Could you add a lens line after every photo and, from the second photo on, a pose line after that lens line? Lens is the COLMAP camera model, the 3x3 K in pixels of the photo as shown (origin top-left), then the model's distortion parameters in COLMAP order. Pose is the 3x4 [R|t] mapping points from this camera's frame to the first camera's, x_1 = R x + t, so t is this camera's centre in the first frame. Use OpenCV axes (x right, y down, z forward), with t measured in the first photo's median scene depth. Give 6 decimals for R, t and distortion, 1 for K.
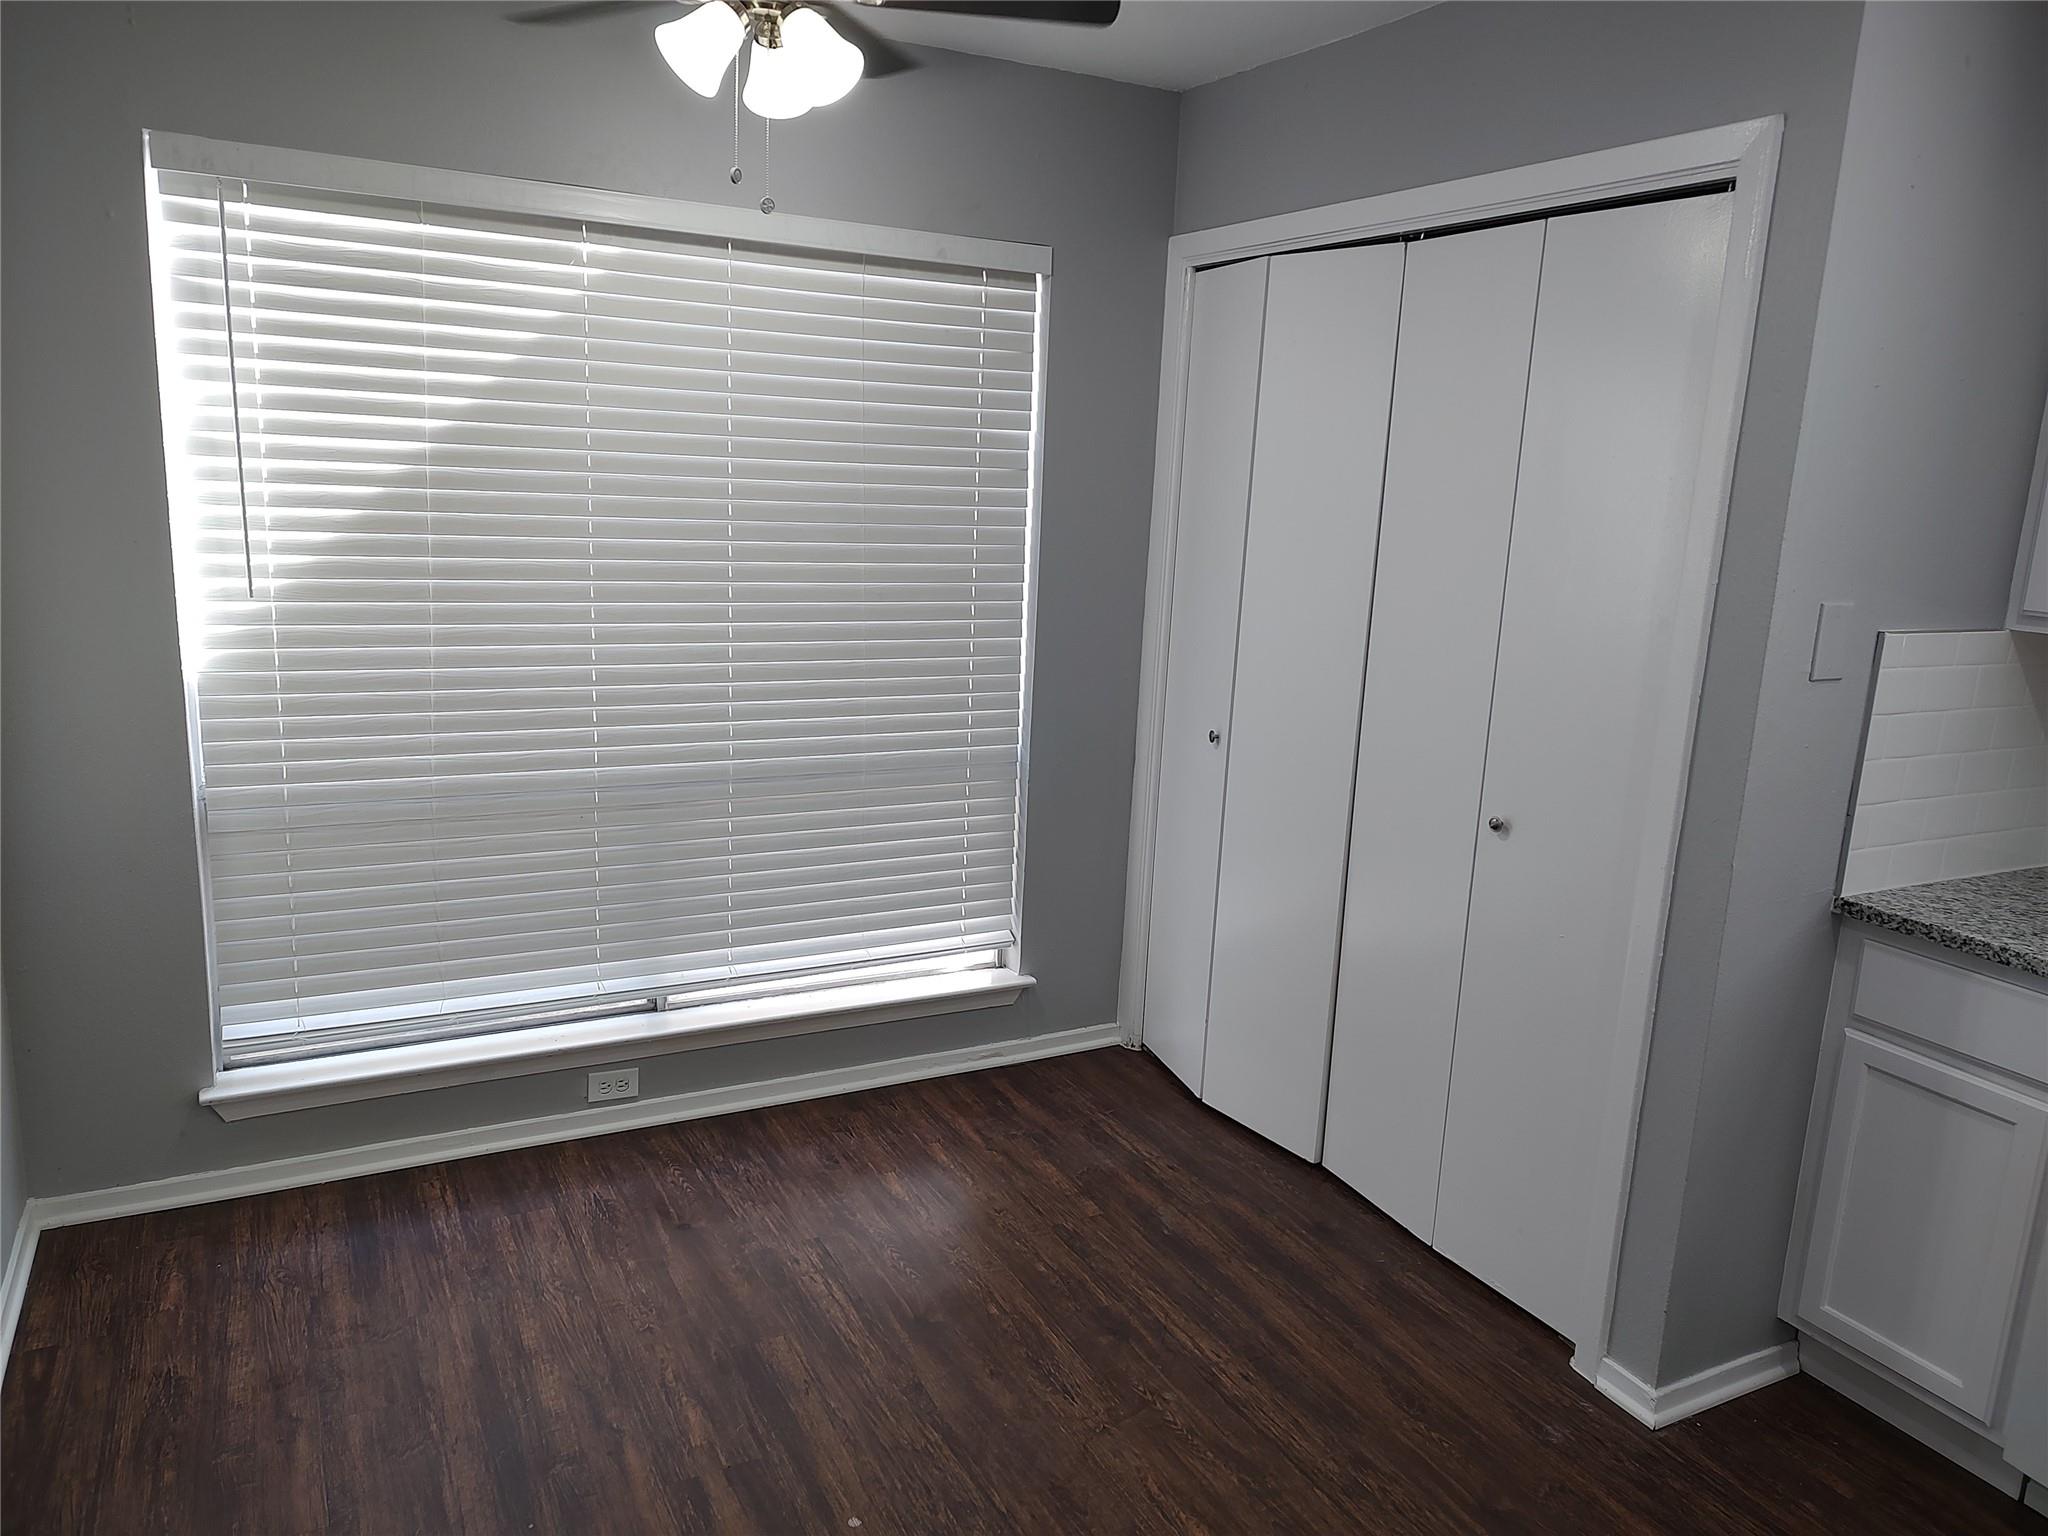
lens RADIAL K [[1455.3, 0, 1025.5], [0, 1455.3, 762.2], [0, 0, 1]] dist [0.035180, -0.035822]
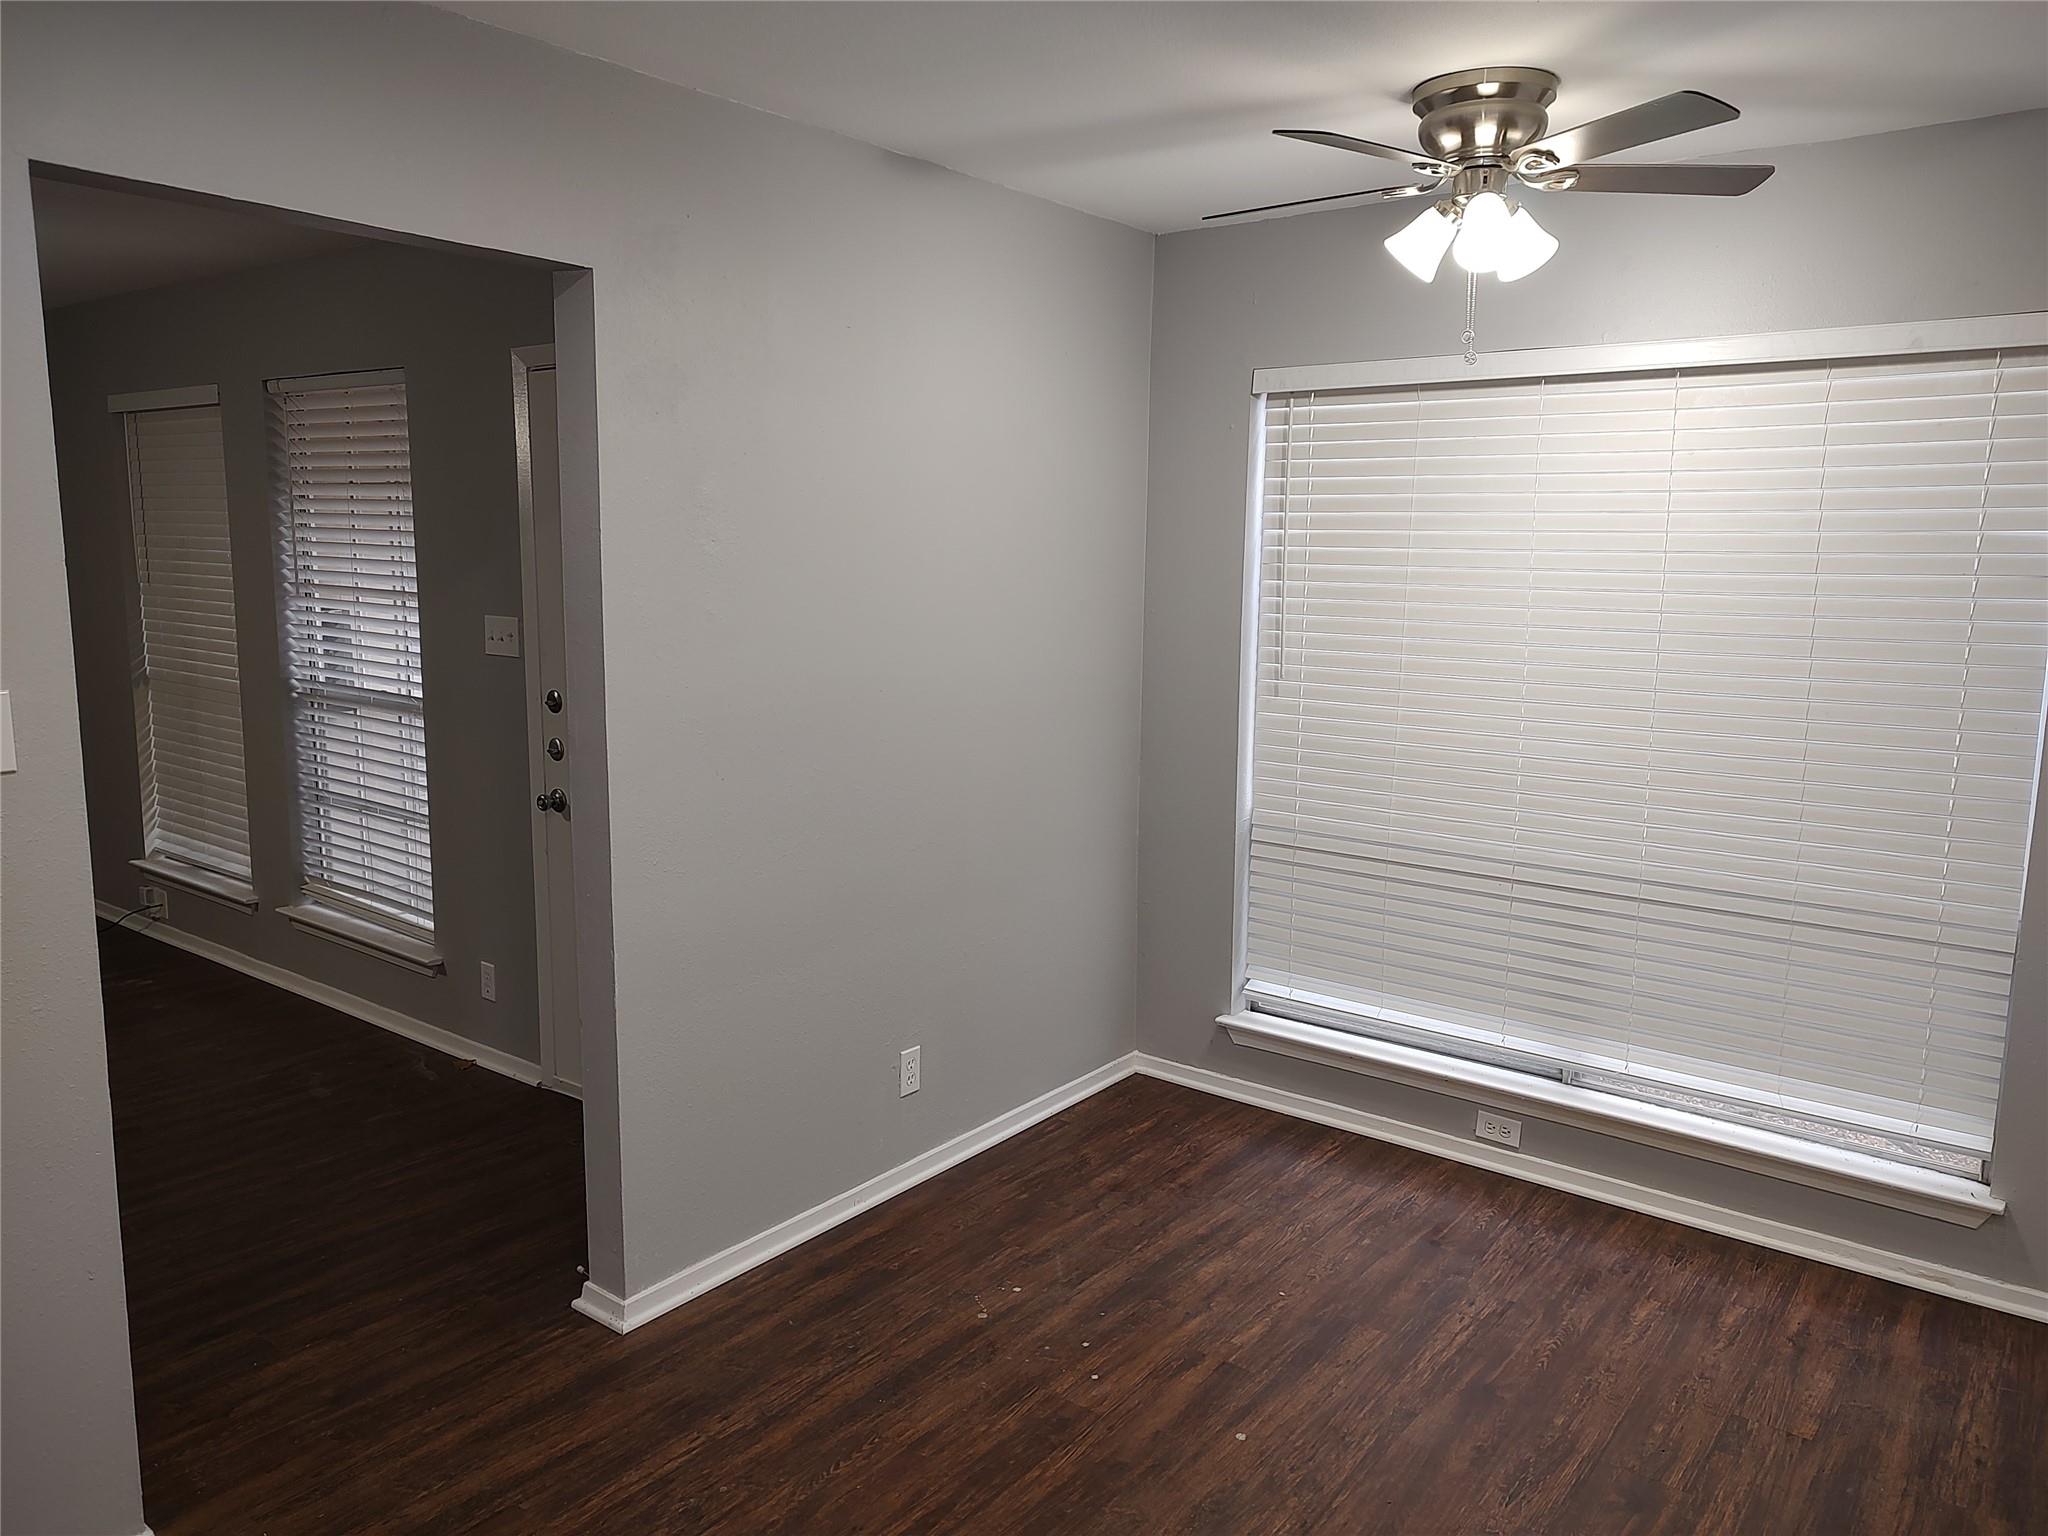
lens RADIAL K [[1455.3, 0, 1032.8], [0, 1455.3, 765.5], [0, 0, 1]] dist [0.035180, -0.035822]
pose [[0.415427, 0.093568, -0.904801, 0.613520], [-0.178116, 0.983807, 0.019958, -0.012844], [0.892017, 0.152869, 0.425366, 0.180990]]
